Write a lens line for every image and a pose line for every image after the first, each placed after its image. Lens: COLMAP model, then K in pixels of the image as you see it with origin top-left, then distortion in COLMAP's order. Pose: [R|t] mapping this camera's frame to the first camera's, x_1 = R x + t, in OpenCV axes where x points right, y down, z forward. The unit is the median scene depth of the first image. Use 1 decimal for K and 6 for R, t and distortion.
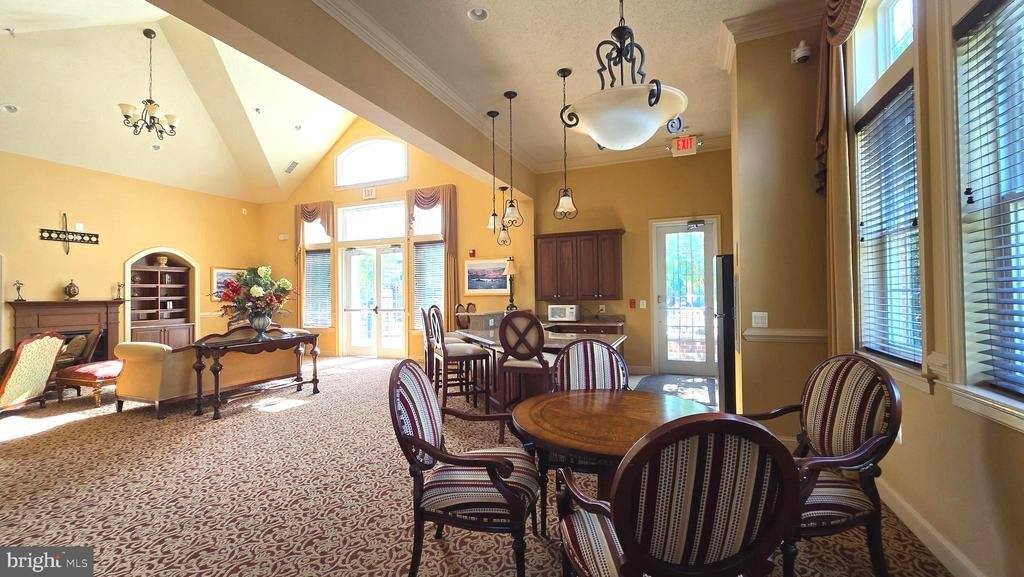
lens RADIAL K [[420.4, 0, 512.0], [0, 420.4, 288.5], [0, 0, 1]] dist [-0.001357, 0.000097]
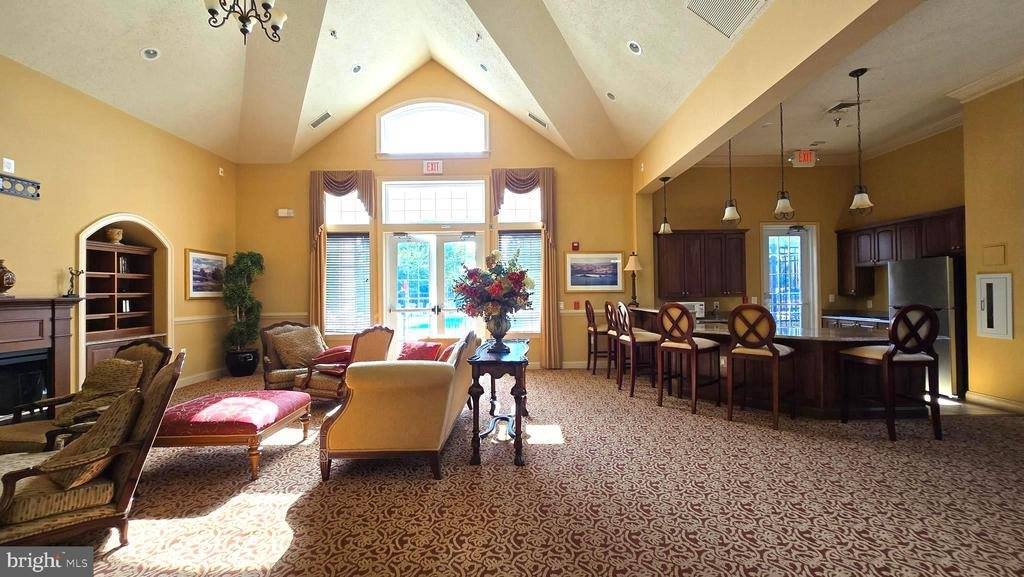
lens RADIAL K [[424.5, 0, 512.0], [0, 424.5, 288.5], [0, 0, 1]] dist [-0.001518, -0.000246]
pose [[0.923122, 0.008370, 0.384416, -0.550340], [-0.007336, 0.999964, -0.004156, 0.012150], [-0.384437, 0.001016, 0.923151, 0.196286]]
